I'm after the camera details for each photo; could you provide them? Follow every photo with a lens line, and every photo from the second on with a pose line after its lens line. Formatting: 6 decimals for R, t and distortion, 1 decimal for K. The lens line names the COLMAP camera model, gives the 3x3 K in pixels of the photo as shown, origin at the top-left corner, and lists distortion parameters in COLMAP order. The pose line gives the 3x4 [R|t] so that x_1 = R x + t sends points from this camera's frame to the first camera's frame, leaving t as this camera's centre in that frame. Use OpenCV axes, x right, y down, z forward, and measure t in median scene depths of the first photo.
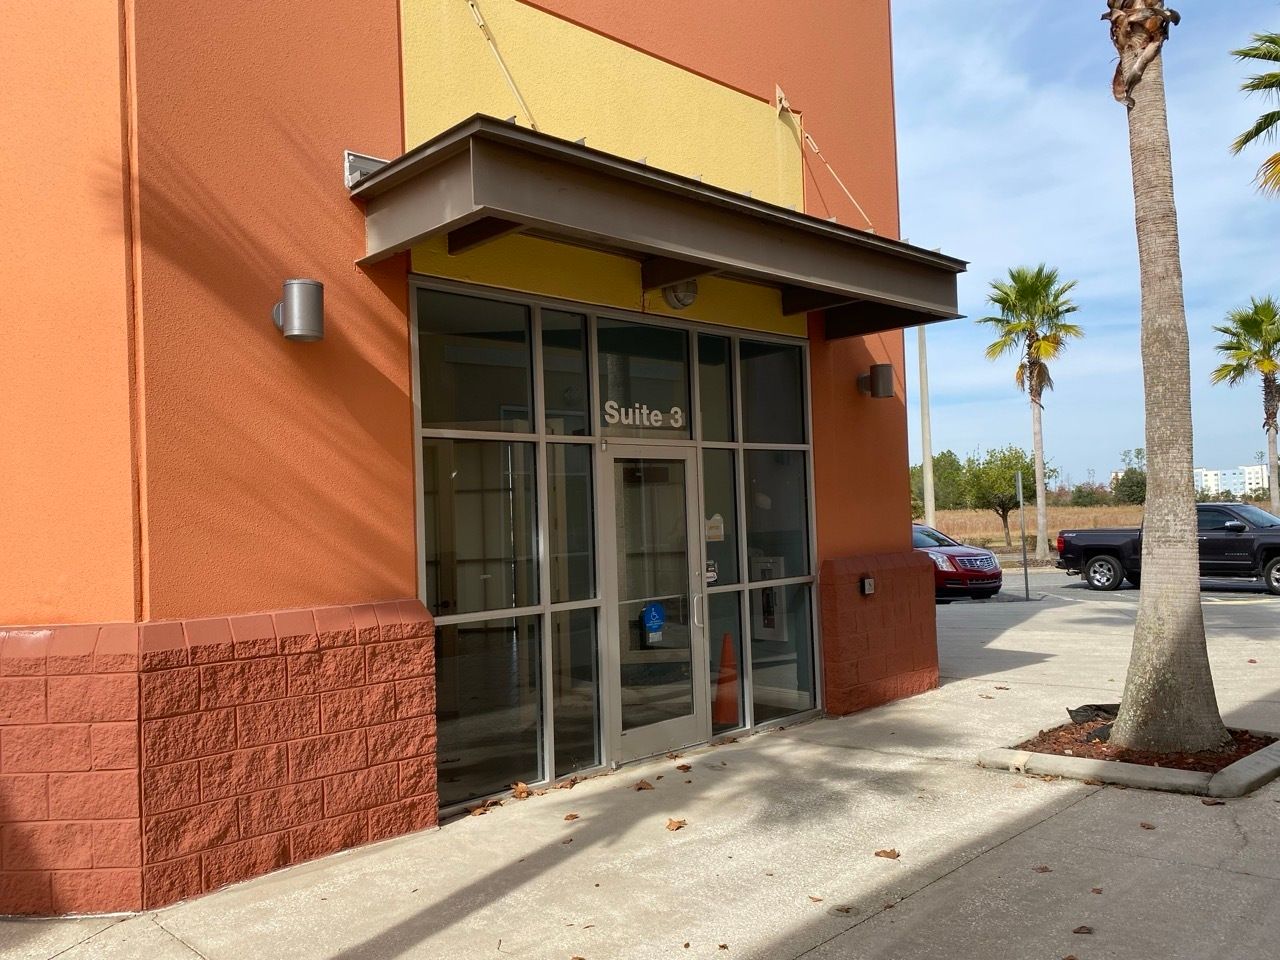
lens RADIAL K [[1004.6, 0, 640.0], [0, 1004.6, 480.0], [0, 0, 1]] dist [0.002439, 0.000962]
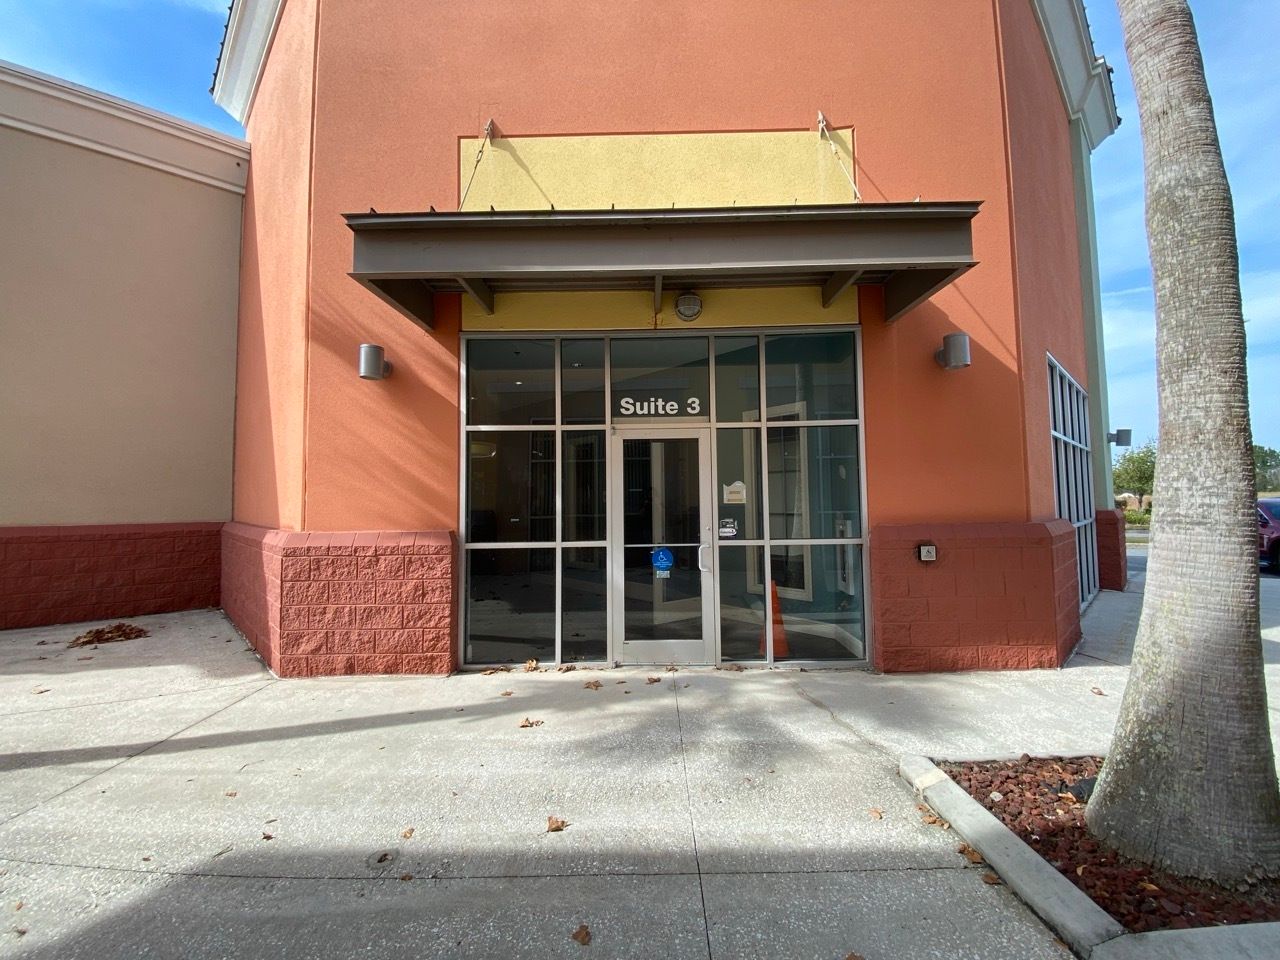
lens RADIAL K [[520.5, 0, 635.2], [0, 520.5, 468.9], [0, 0, 1]] dist [0.018269, -0.020647]
pose [[0.713355, -0.015088, -0.700640, 0.521487], [0.013625, 0.999878, -0.007659, 0.026356], [0.700670, -0.004083, 0.713474, 0.546800]]
